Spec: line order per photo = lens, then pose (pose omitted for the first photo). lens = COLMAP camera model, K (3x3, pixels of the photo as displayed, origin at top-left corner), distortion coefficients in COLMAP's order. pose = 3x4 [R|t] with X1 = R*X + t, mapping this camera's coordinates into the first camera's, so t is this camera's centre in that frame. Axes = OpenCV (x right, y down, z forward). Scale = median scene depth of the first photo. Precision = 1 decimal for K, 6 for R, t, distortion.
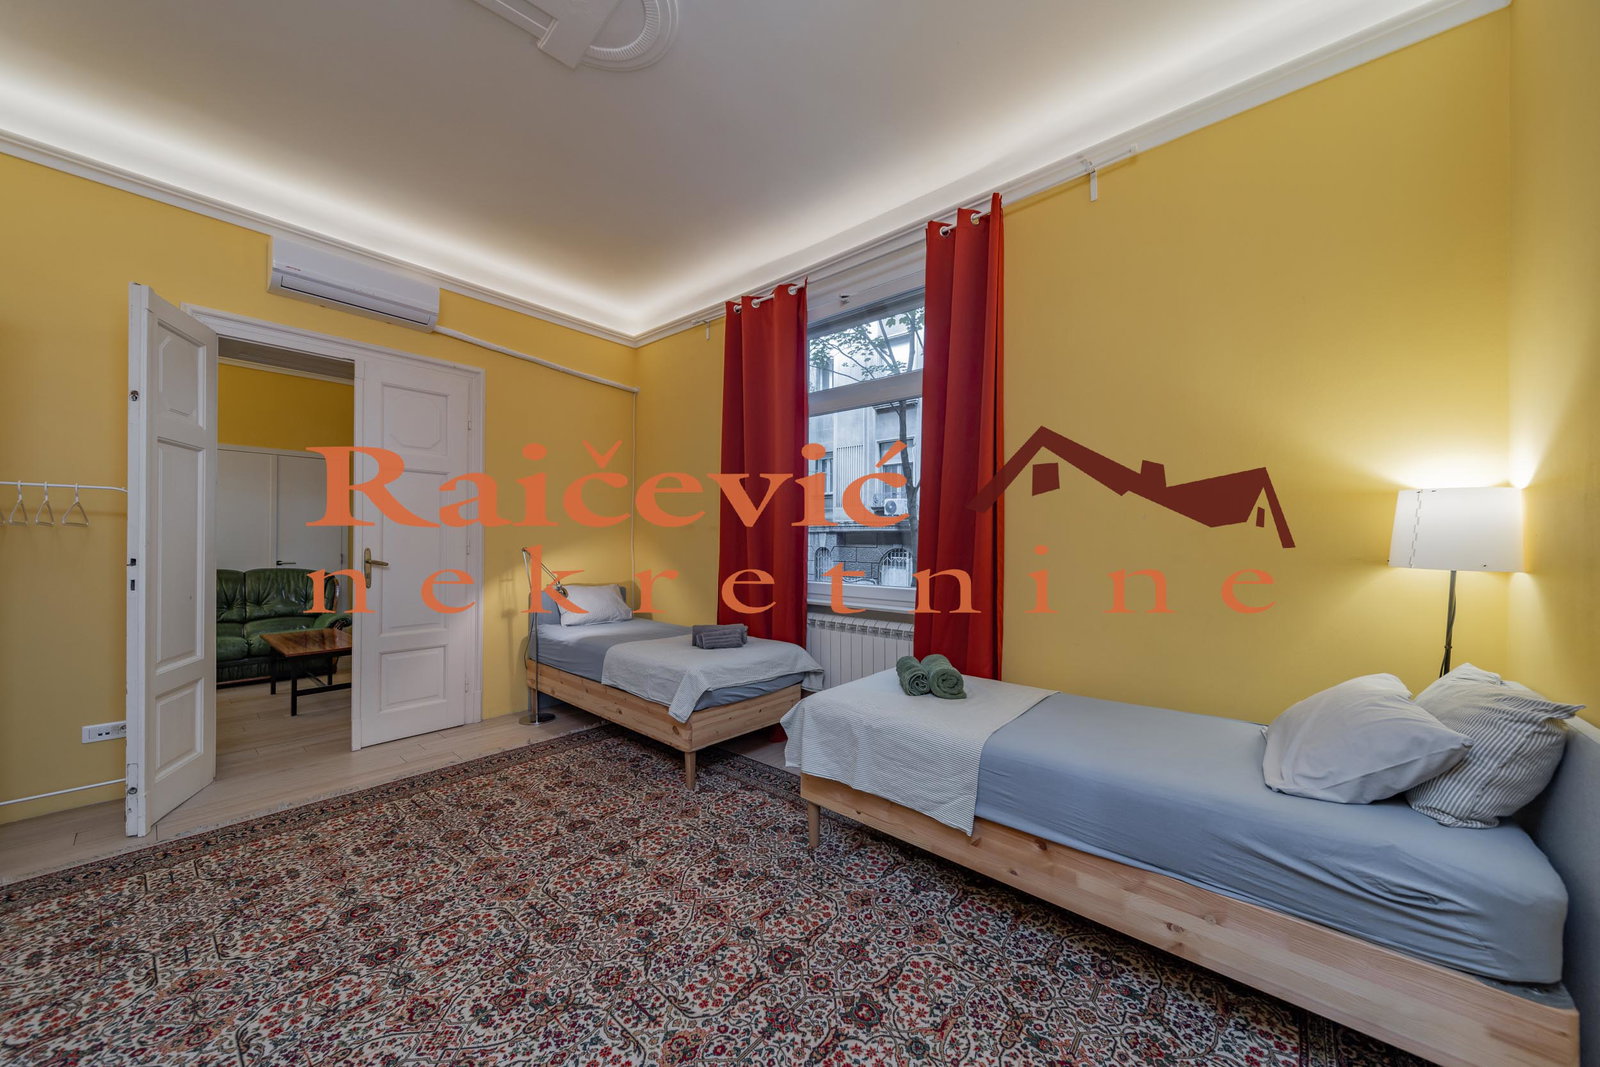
lens RADIAL K [[579.5, 0, 799.5], [0, 579.5, 526.7], [0, 0, 1]] dist [0.001694, -0.000496]
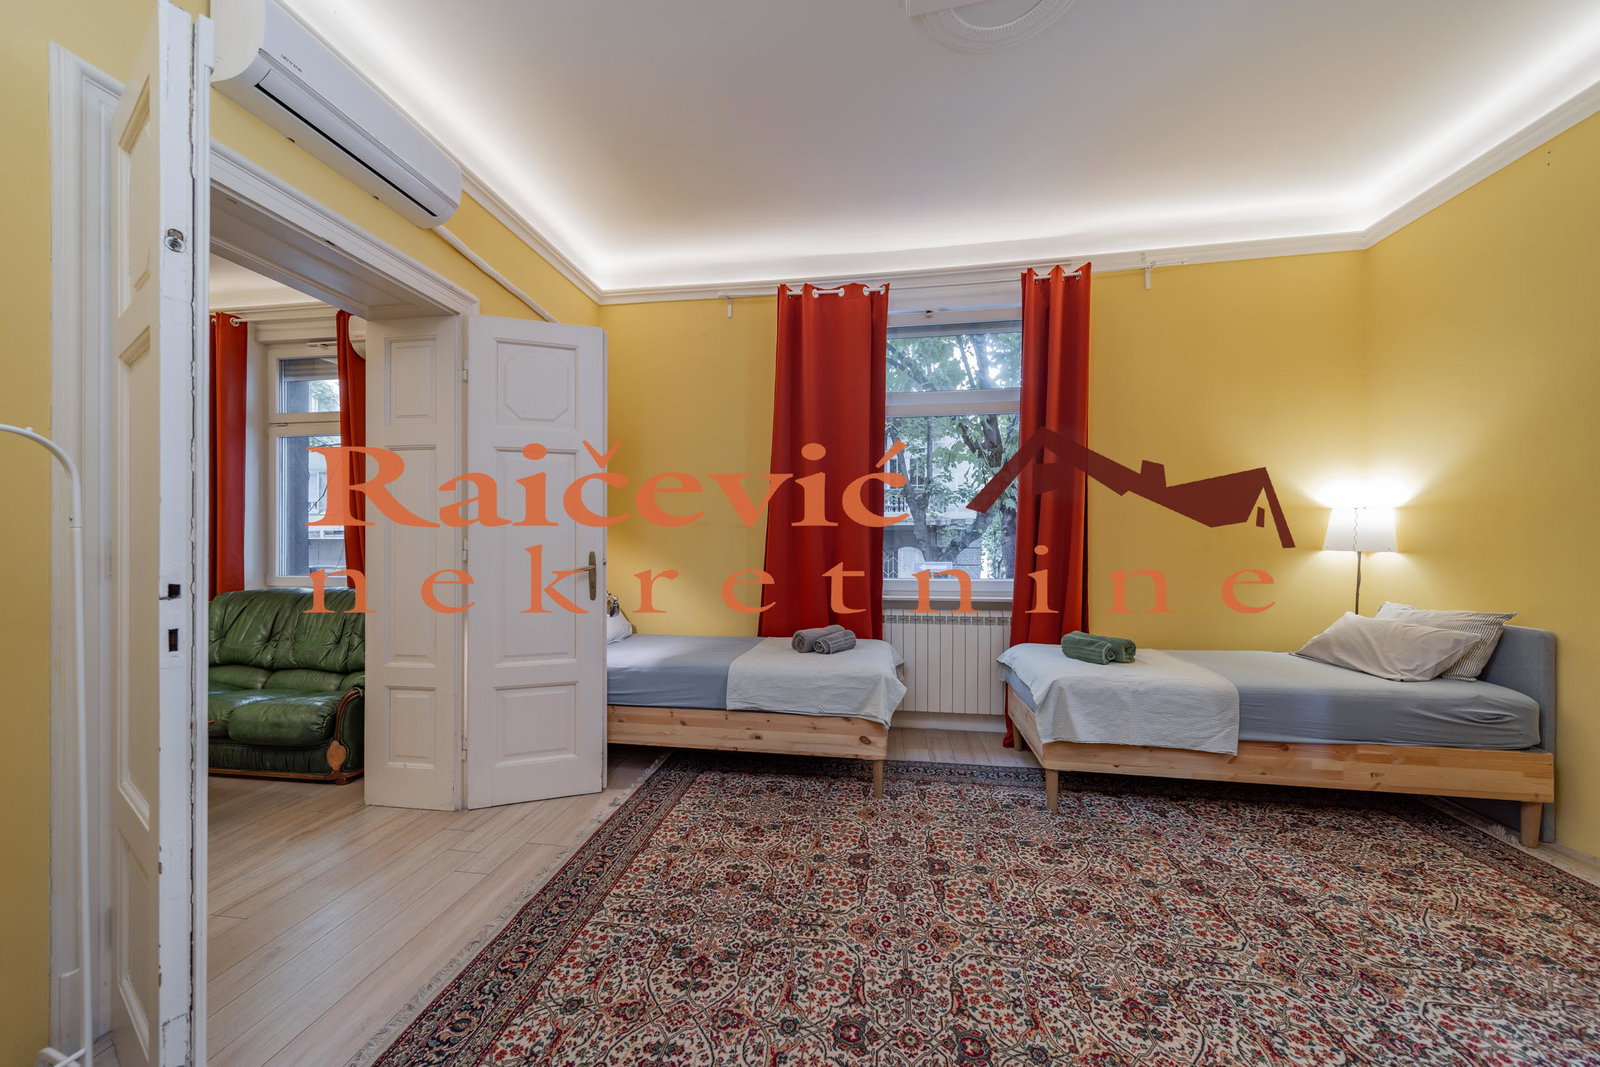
lens RADIAL K [[574.9, 0, 800.9], [0, 574.9, 530.6], [0, 0, 1]] dist [0.005471, -0.000038]
pose [[0.835795, 0.002465, 0.549036, -0.983543], [-0.006019, 0.999971, 0.004673, 0.007012], [-0.549009, -0.007210, 0.835786, 0.333100]]
